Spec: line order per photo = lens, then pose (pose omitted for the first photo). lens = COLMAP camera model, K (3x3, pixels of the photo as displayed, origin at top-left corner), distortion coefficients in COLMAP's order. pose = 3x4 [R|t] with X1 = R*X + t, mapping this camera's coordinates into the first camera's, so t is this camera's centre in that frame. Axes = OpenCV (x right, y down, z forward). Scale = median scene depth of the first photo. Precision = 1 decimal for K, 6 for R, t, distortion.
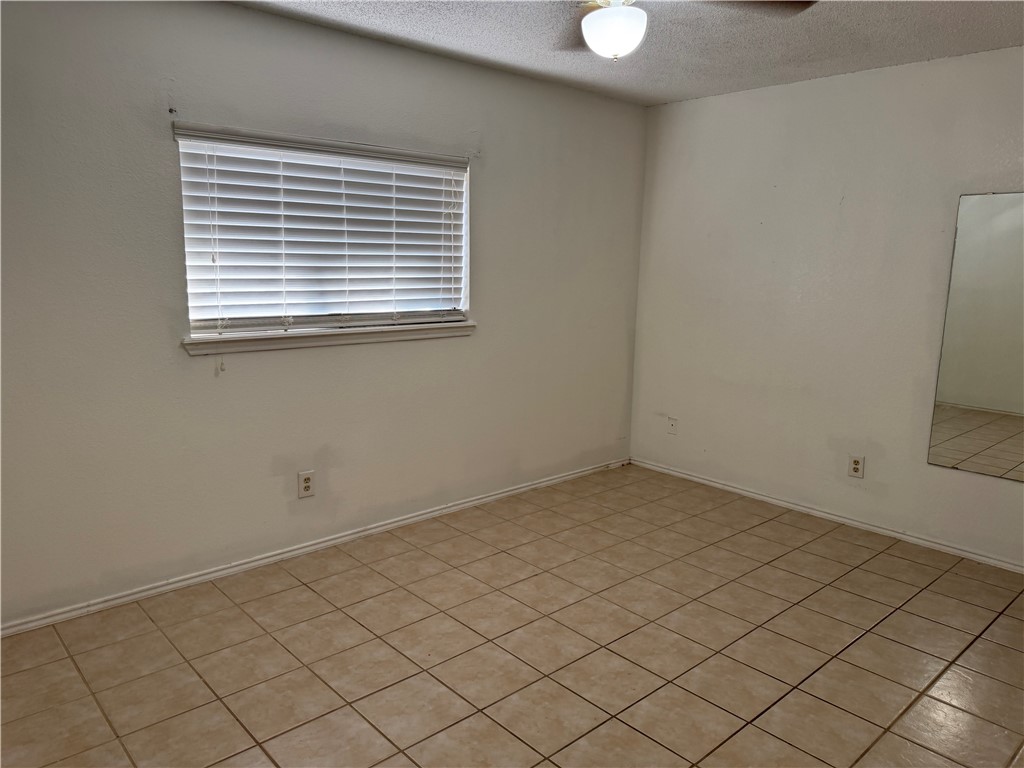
lens RADIAL K [[726.3, 0, 508.2], [0, 726.3, 375.5], [0, 0, 1]] dist [0.030295, -0.021073]
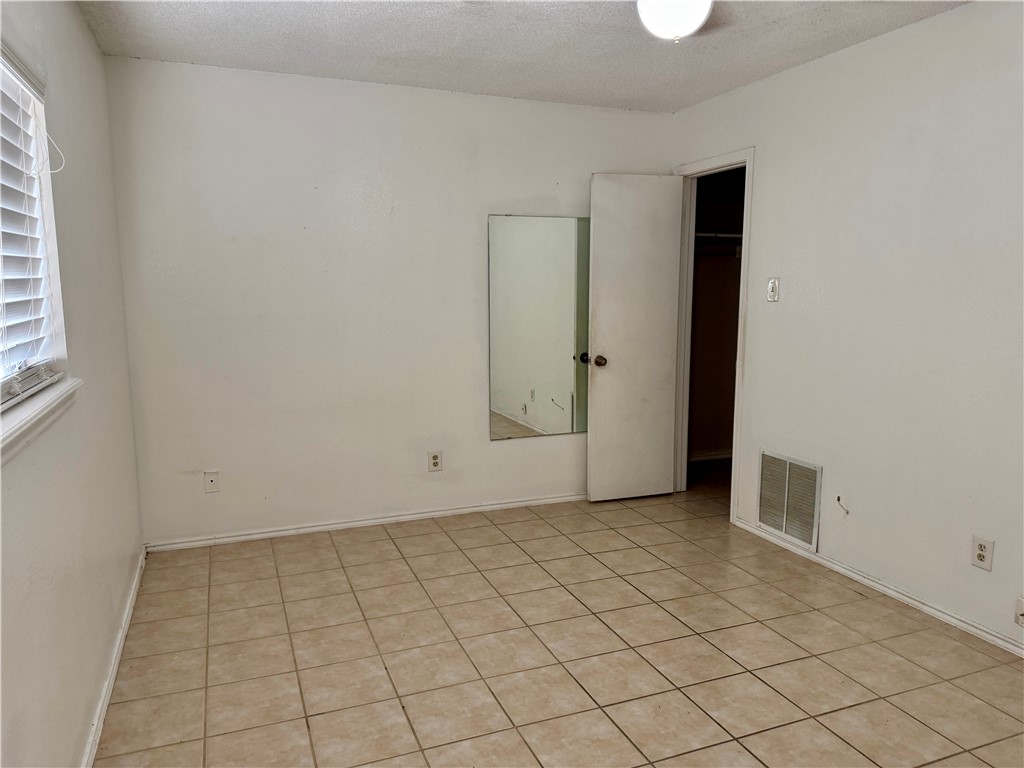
lens RADIAL K [[726.3, 0, 509.3], [0, 726.3, 392.9], [0, 0, 1]] dist [0.030295, -0.021073]
pose [[0.349398, -0.166182, 0.922120, -0.463497], [0.158099, 0.980491, 0.116797, -0.081833], [-0.923540, 0.104978, 0.368855, 0.530301]]
